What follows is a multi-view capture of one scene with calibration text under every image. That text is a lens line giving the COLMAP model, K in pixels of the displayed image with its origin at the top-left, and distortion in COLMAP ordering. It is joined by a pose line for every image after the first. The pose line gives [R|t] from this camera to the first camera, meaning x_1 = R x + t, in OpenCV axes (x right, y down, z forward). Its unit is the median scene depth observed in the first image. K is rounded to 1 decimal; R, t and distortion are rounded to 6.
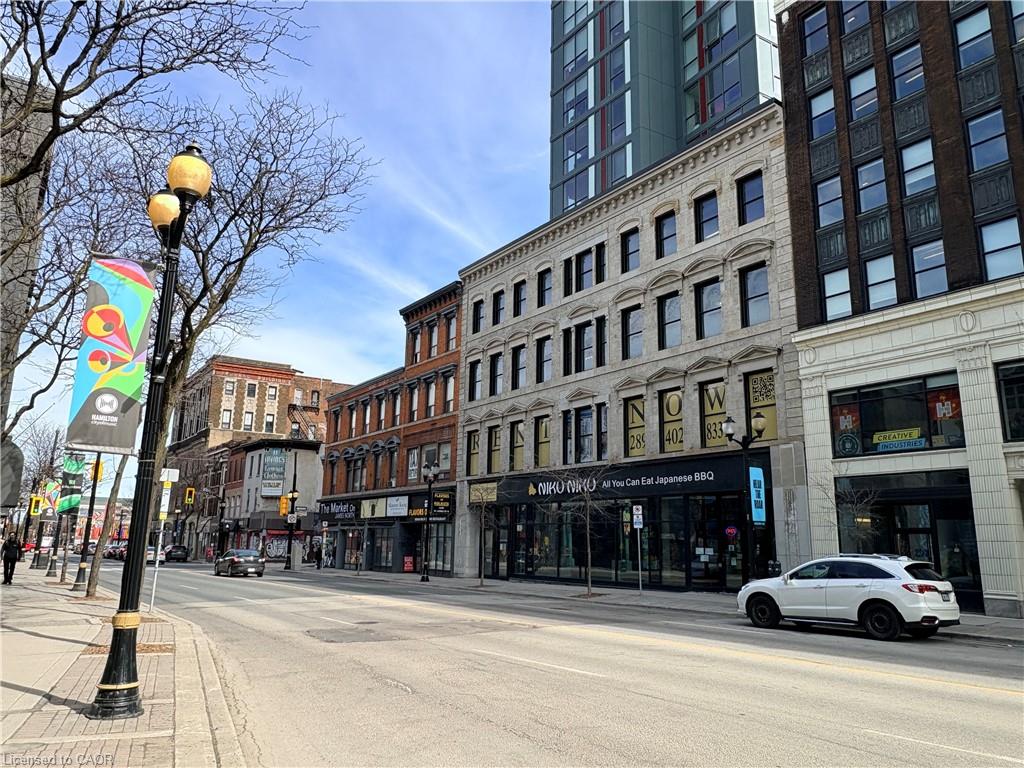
lens RADIAL K [[726.4, 0, 496.9], [0, 726.4, 387.8], [0, 0, 1]] dist [-0.047881, 0.277473]
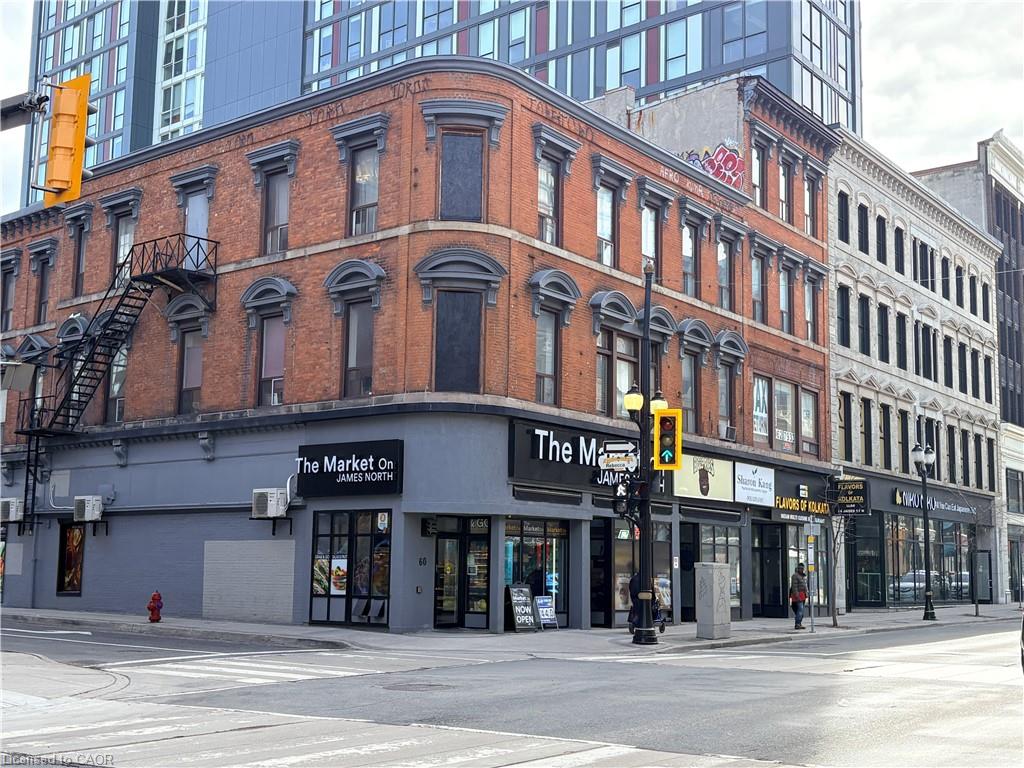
lens RADIAL K [[1335.8, 0, 512.0], [0, 1335.8, 384.0], [0, 0, 1]] dist [0.245146, -0.902193]
pose [[-0.348833, 0.100977, 0.931729, -1.057243], [-0.225919, 0.955800, -0.188168, 0.346586], [-0.909547, -0.276135, -0.310602, 1.639210]]
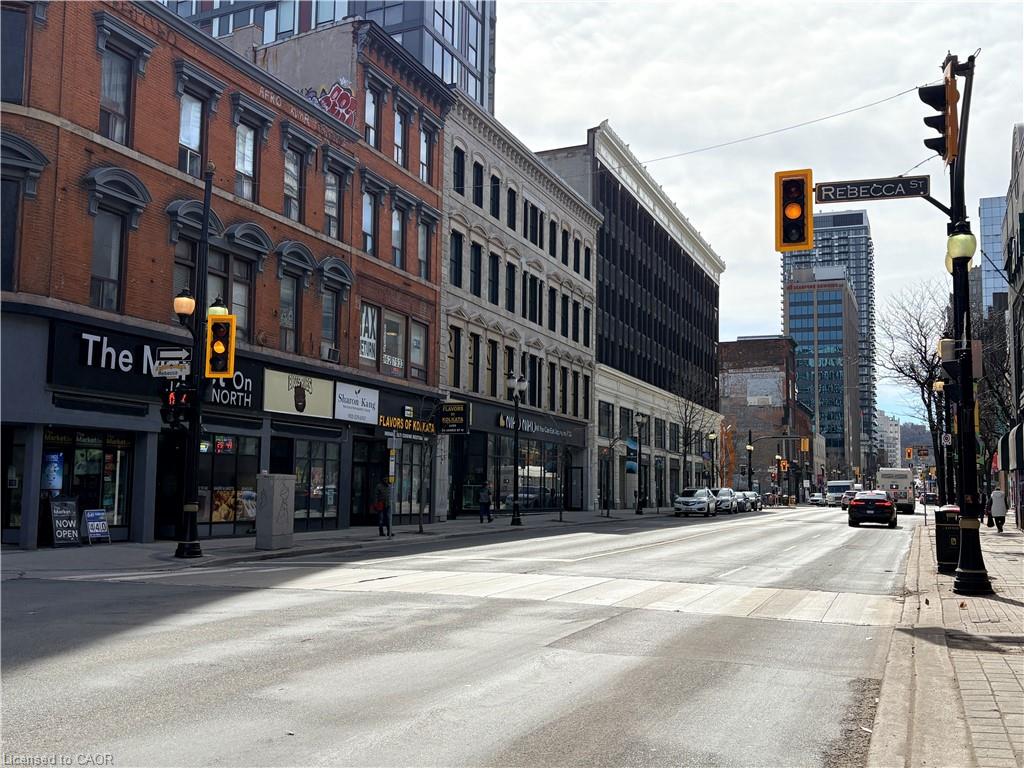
lens RADIAL K [[1053.3, 0, 512.0], [0, 1053.3, 384.0], [0, 0, 1]] dist [0.195480, -0.541399]
pose [[-0.559727, 0.053495, 0.826948, -0.946812], [-0.206574, 0.957404, -0.201756, 0.318132], [-0.802516, -0.283754, -0.524834, 1.488537]]
